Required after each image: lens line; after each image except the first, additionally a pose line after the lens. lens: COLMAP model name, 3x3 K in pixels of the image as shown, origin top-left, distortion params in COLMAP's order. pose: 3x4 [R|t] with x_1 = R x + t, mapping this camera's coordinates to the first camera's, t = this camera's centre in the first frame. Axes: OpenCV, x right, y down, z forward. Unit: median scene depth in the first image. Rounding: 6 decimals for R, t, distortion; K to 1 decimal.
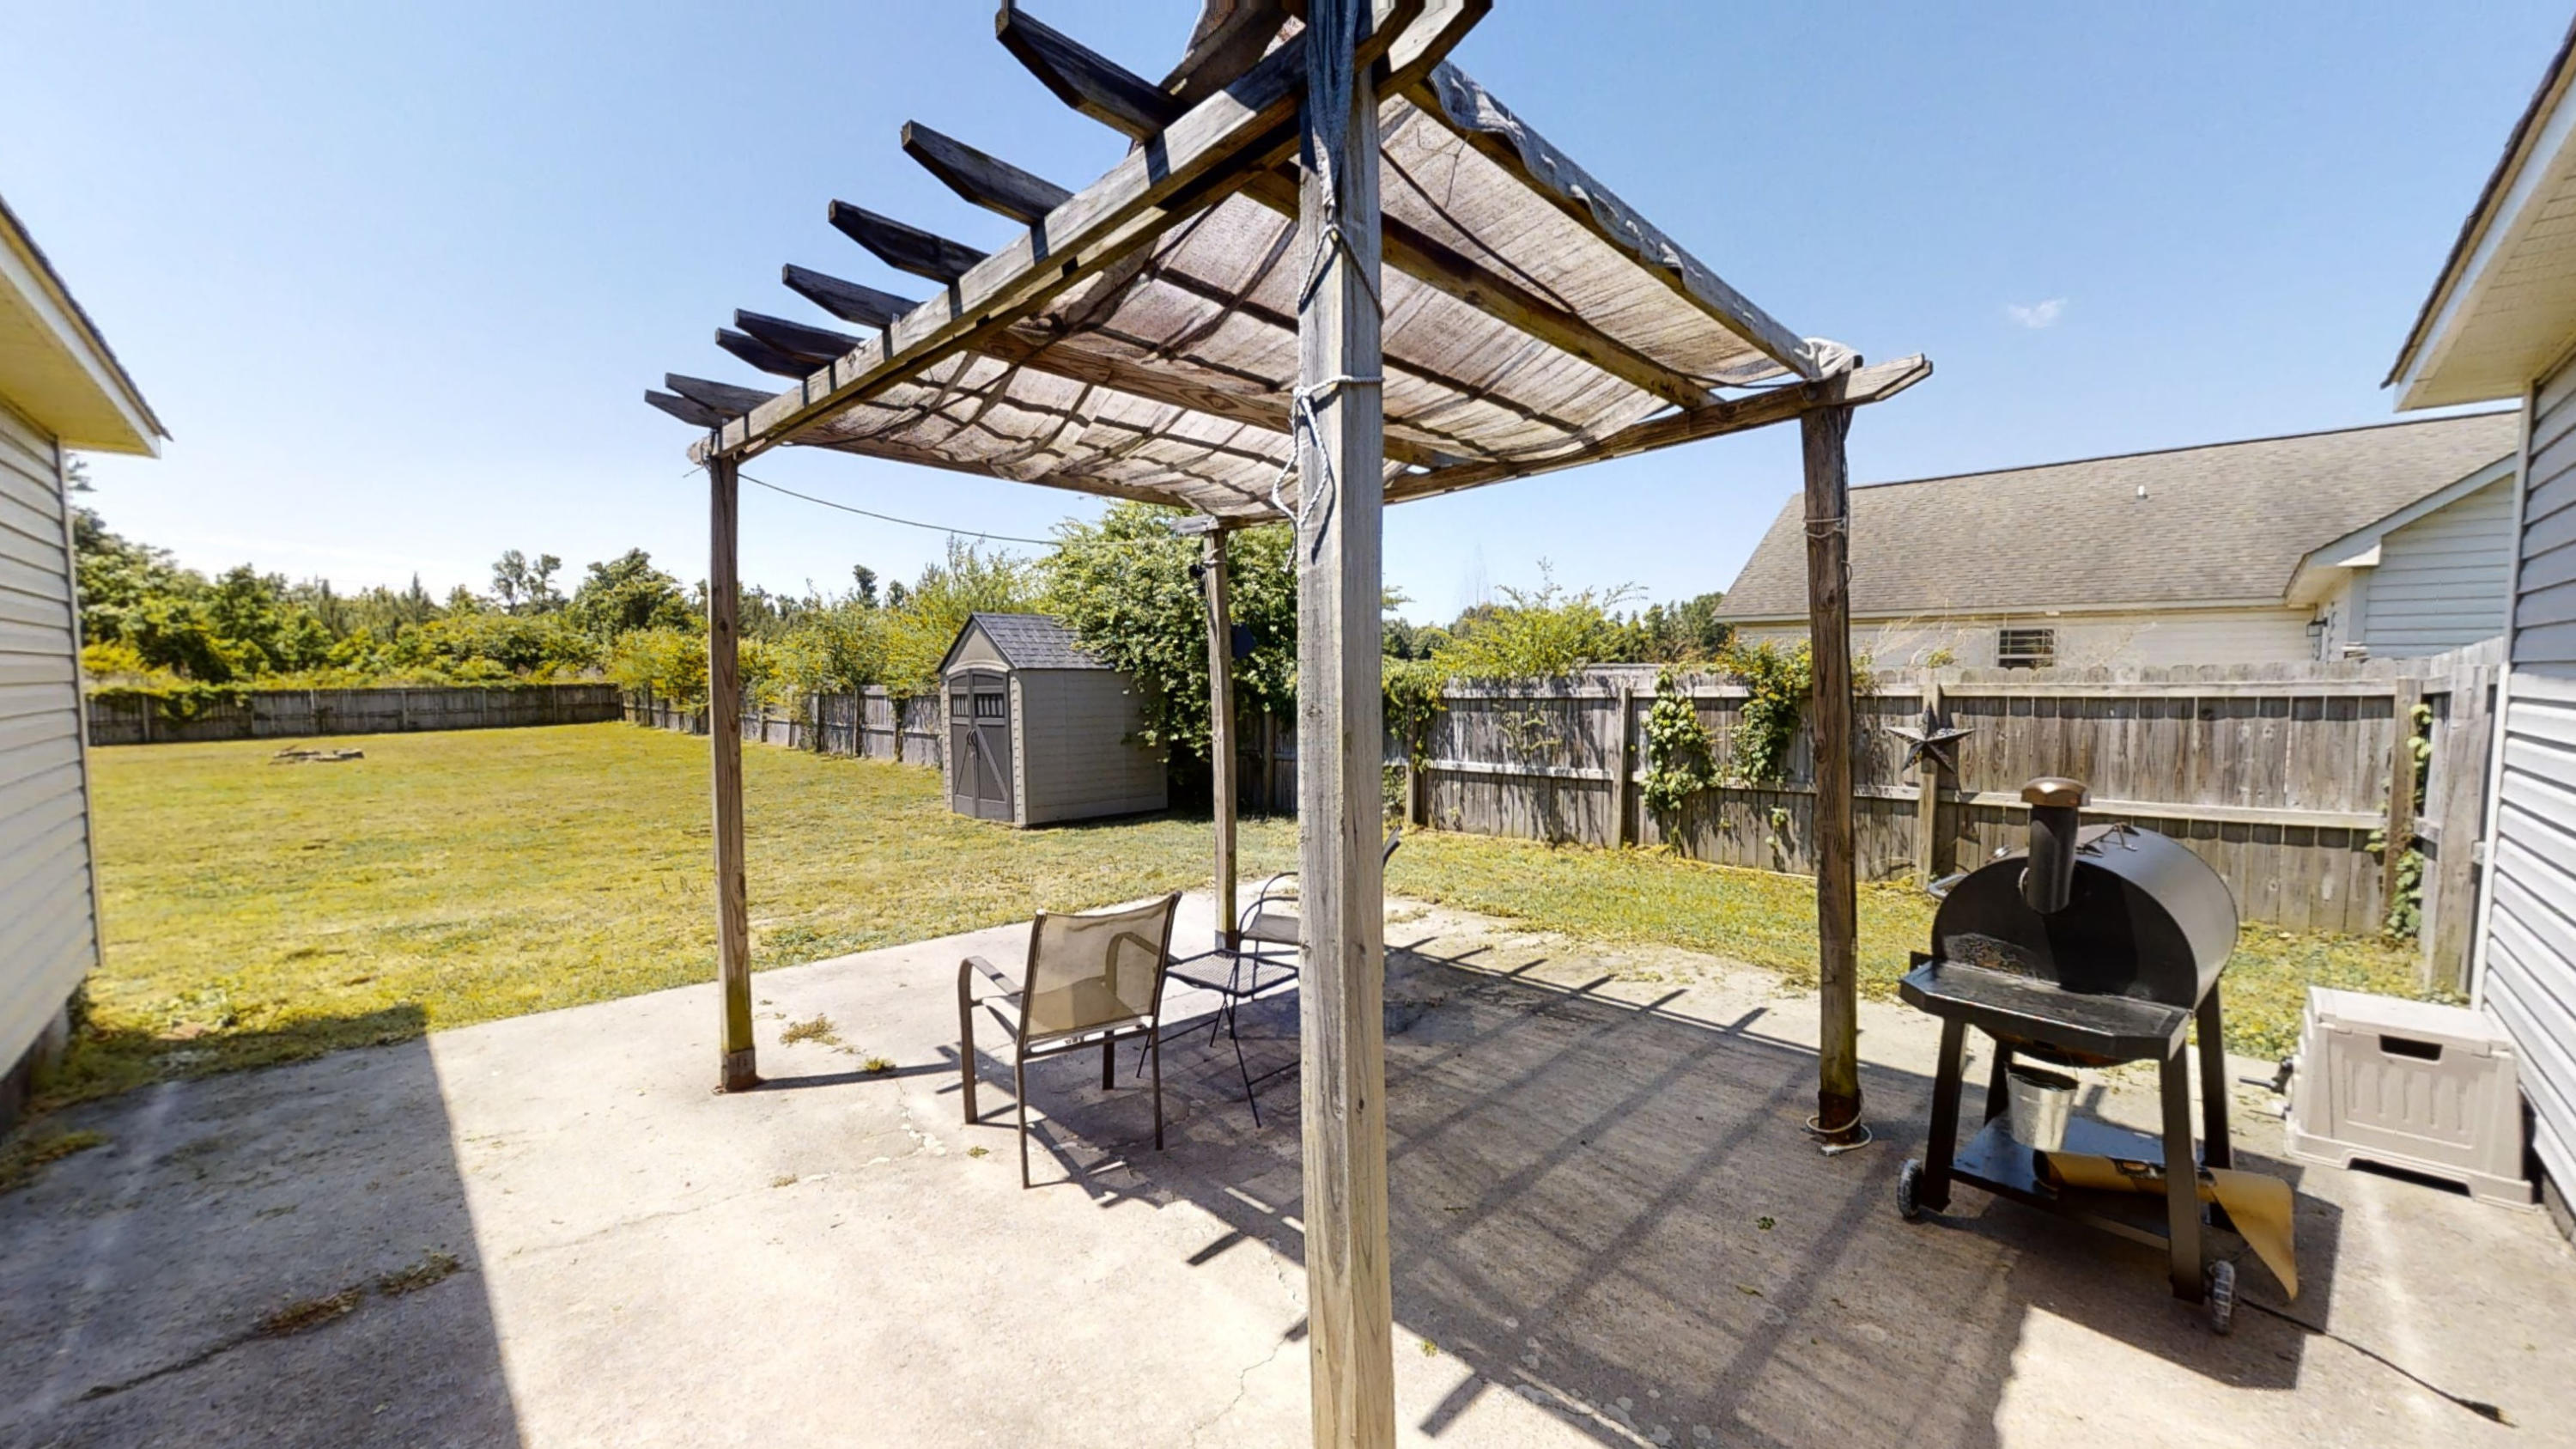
lens RADIAL K [[942.7, 0, 1285.4], [0, 942.7, 732.2], [0, 0, 1]] dist [-0.001472, 0.000166]
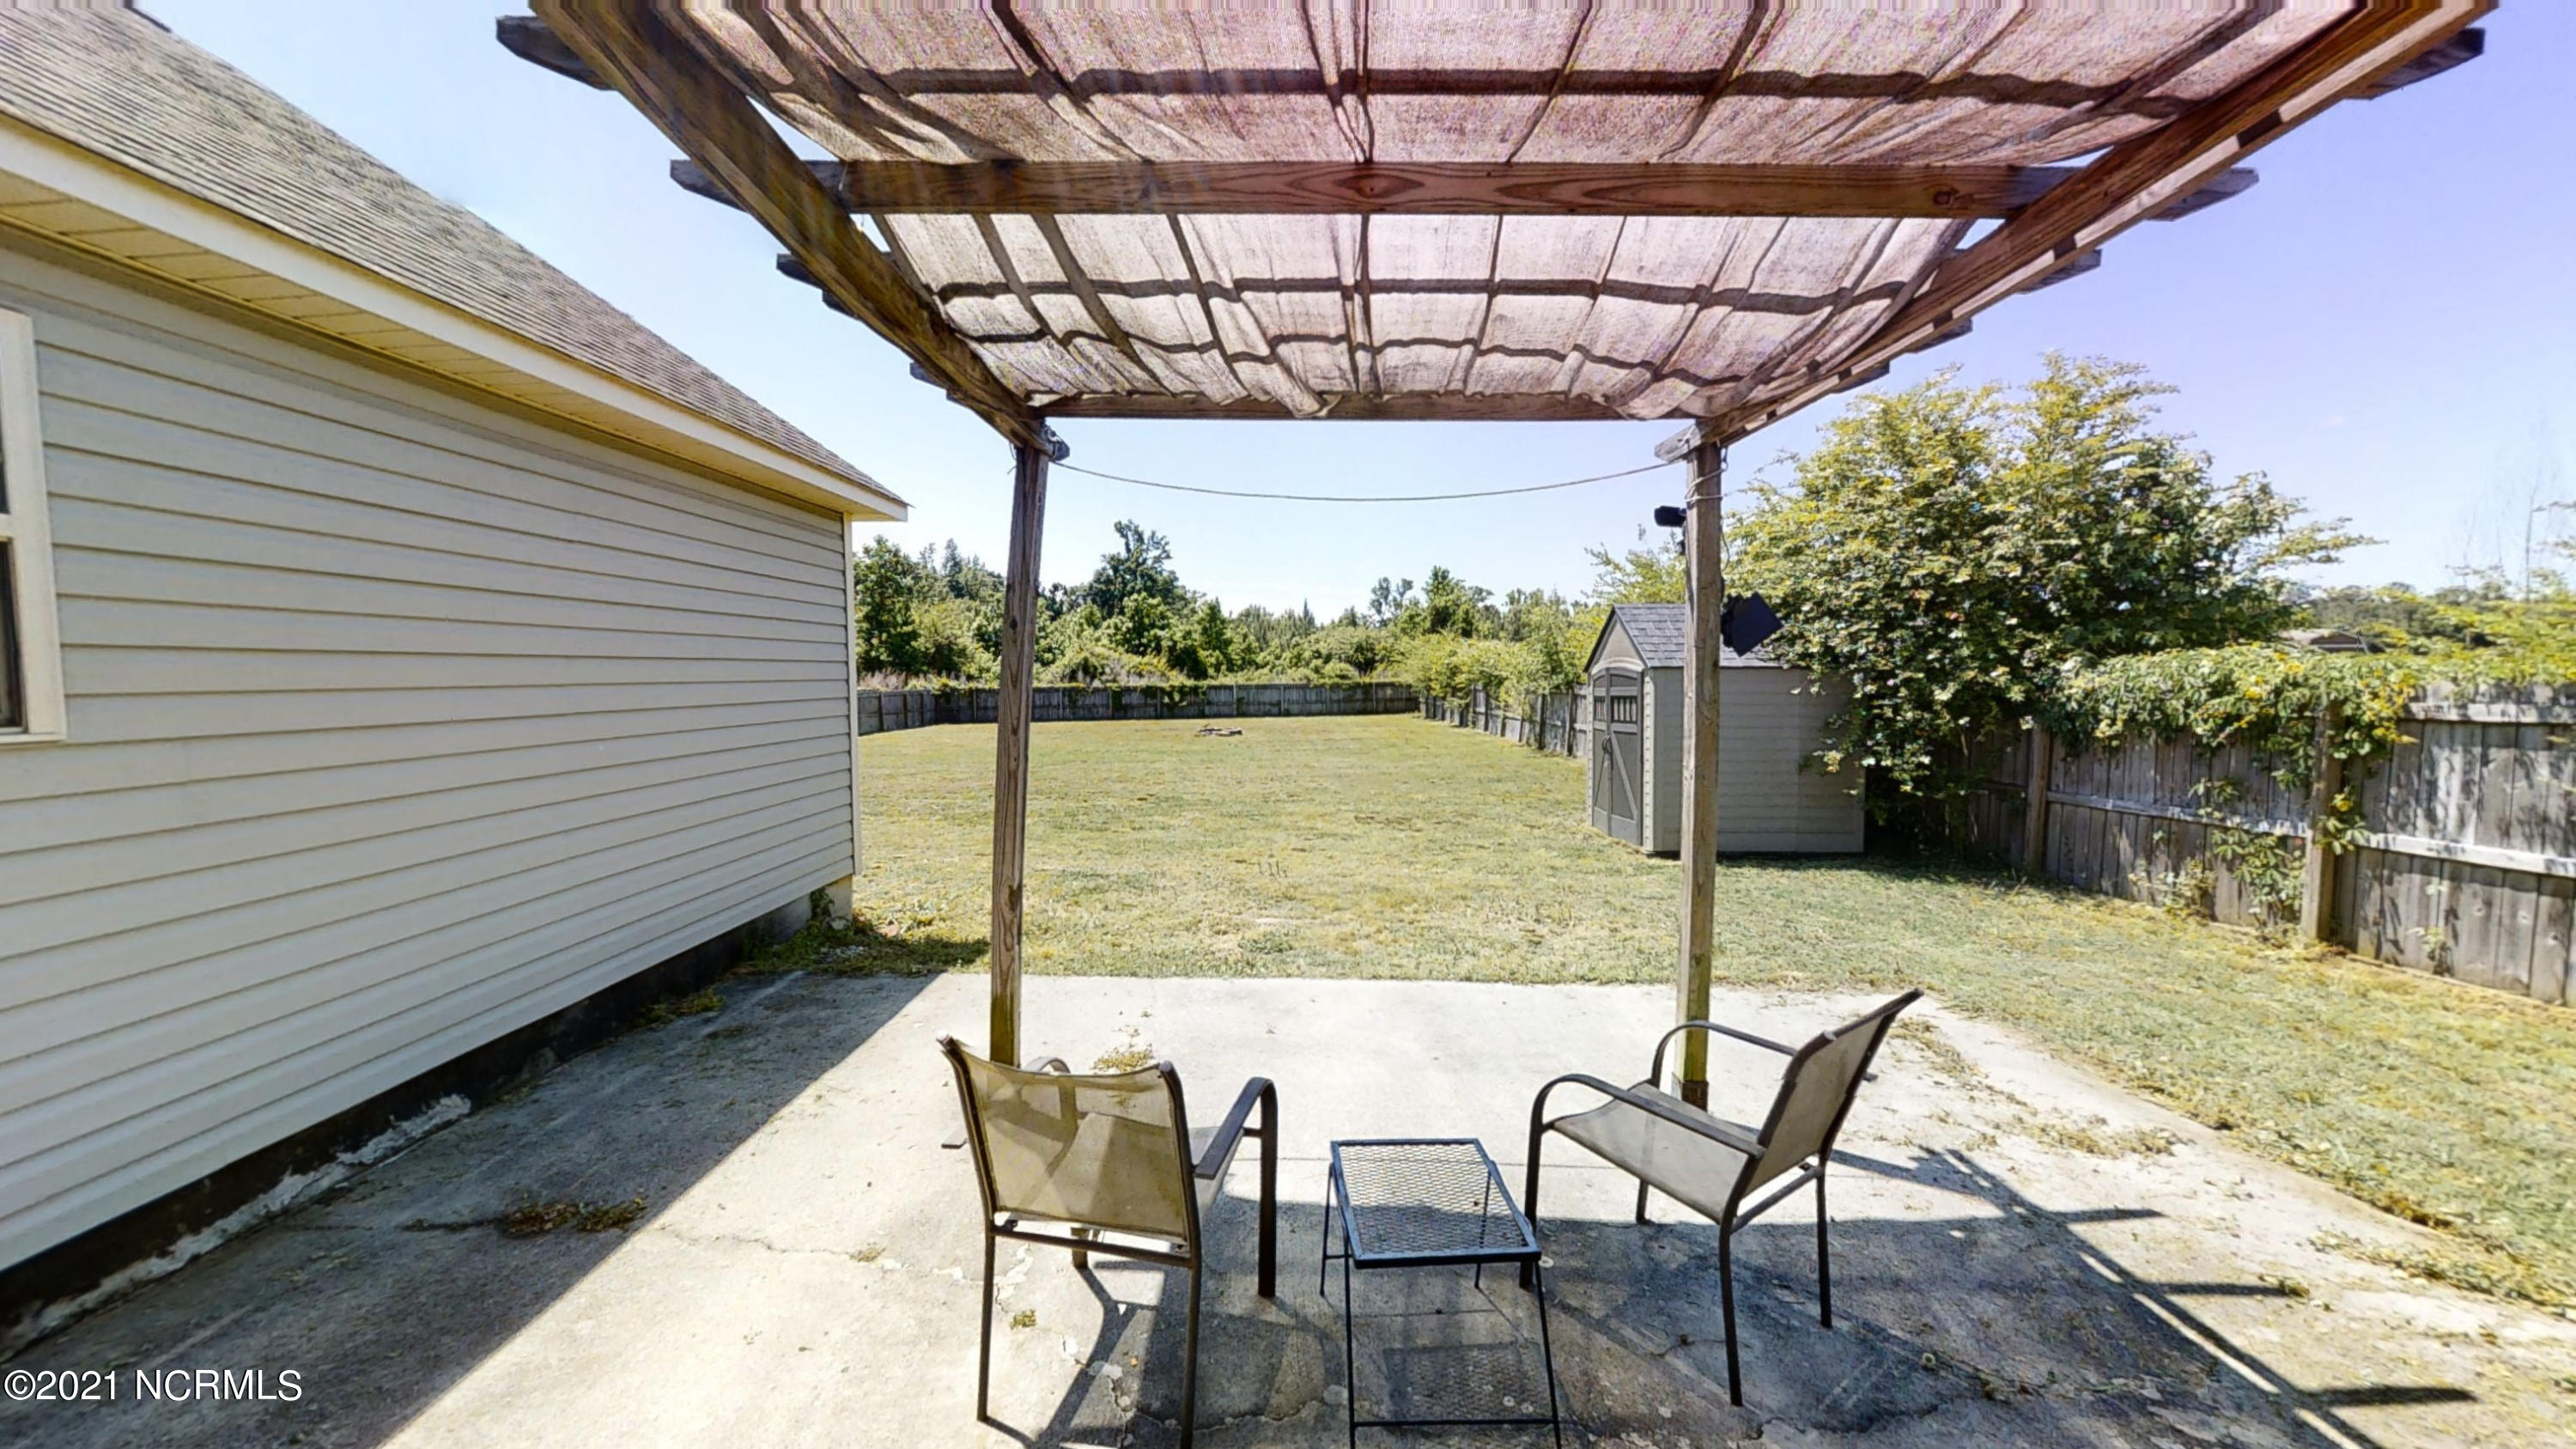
lens RADIAL K [[942.7, 0, 1285.4], [0, 942.7, 732.2], [0, 0, 1]] dist [-0.001472, 0.000166]
pose [[0.708746, 0.043492, -0.704121, 0.083481], [-0.043269, 0.998899, 0.018147, -0.009894], [0.704135, 0.017605, 0.709848, 0.159718]]
